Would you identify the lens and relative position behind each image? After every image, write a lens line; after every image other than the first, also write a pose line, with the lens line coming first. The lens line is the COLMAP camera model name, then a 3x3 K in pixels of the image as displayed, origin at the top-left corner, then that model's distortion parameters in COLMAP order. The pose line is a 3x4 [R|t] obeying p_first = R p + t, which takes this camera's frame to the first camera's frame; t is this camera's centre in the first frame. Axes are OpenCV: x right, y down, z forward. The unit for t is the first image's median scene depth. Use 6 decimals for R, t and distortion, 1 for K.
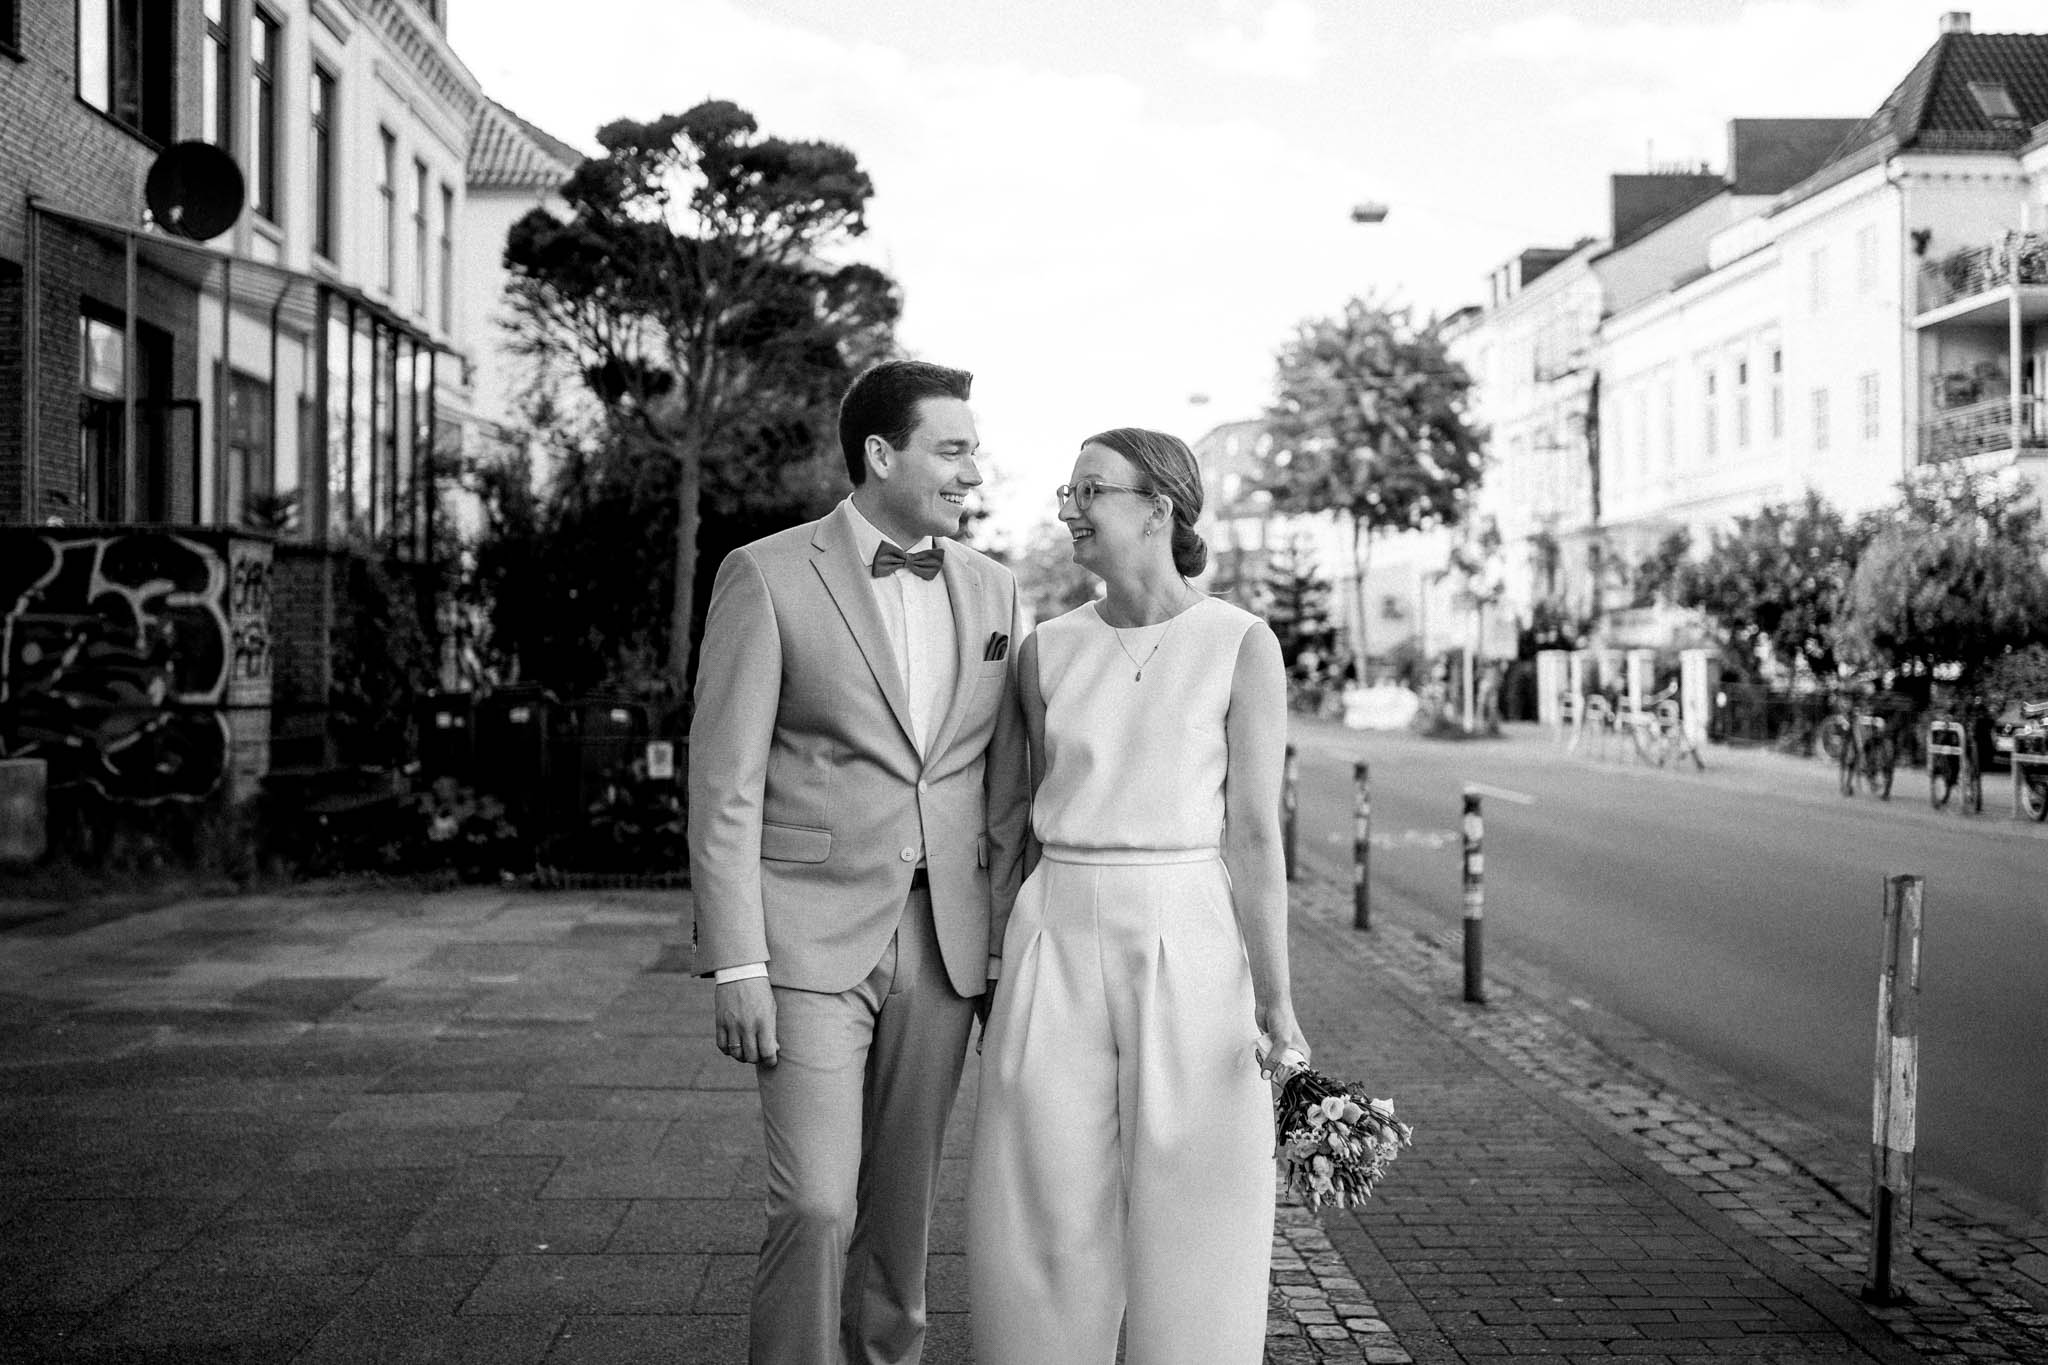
lens RADIAL K [[2598.3, 0, 1026.9], [0, 2598.3, 595.4], [0, 0, 1]] dist [-0.027104, 0.181455]
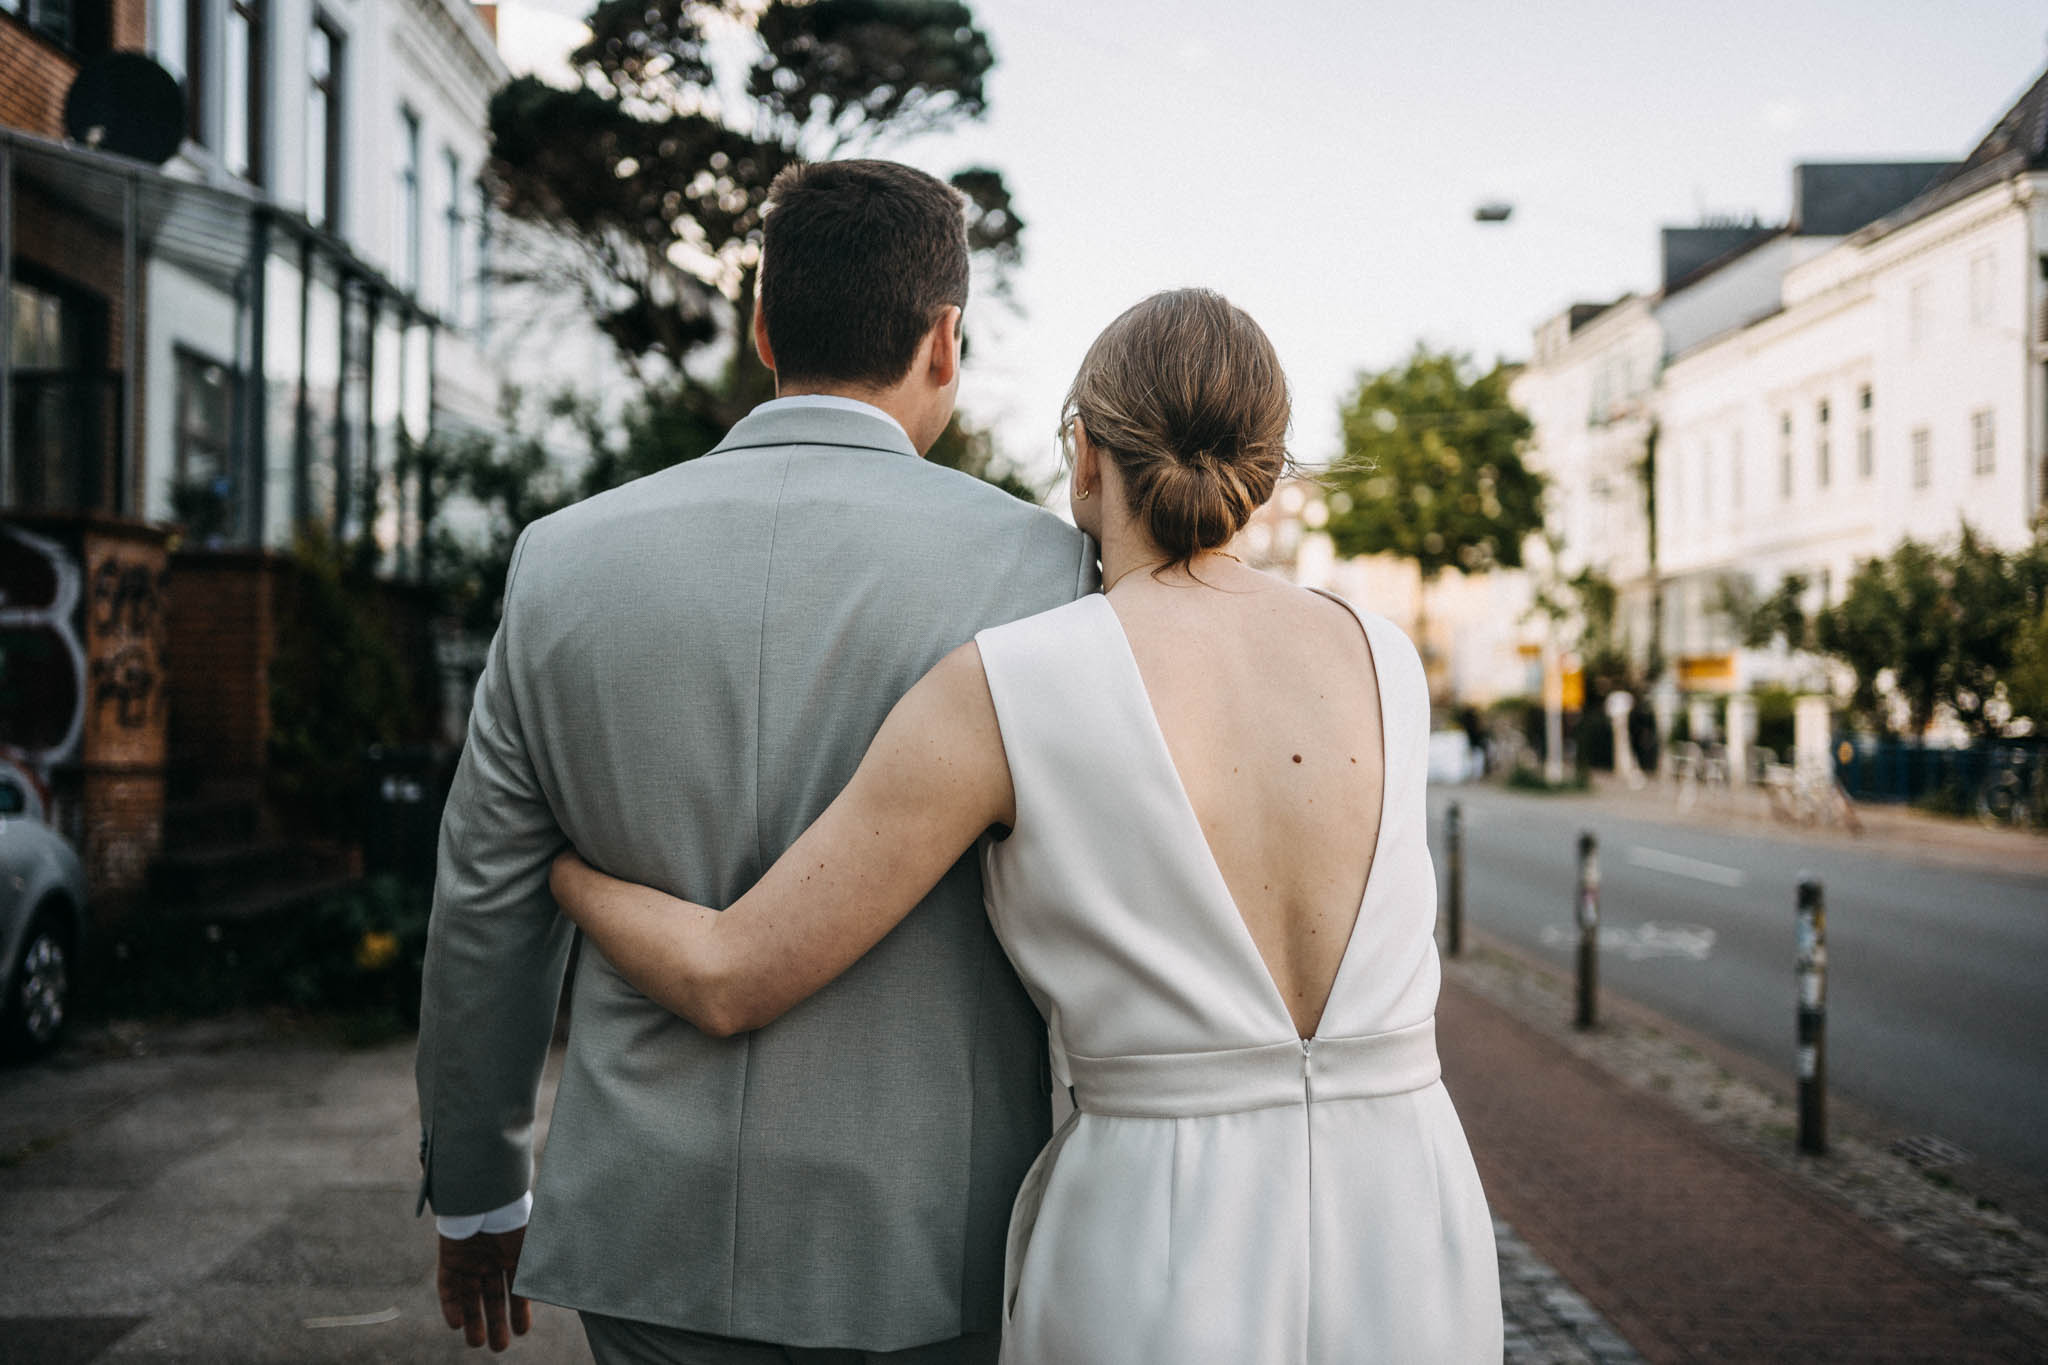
lens RADIAL K [[2598.3, 0, 1026.9], [0, 2598.3, 595.4], [0, 0, 1]] dist [-0.027104, 0.181455]
pose [[0.999774, 0.005639, -0.020518, -0.023403], [-0.005988, 0.999838, -0.016998, 0.003762], [0.020419, 0.017117, 0.999645, 0.188365]]
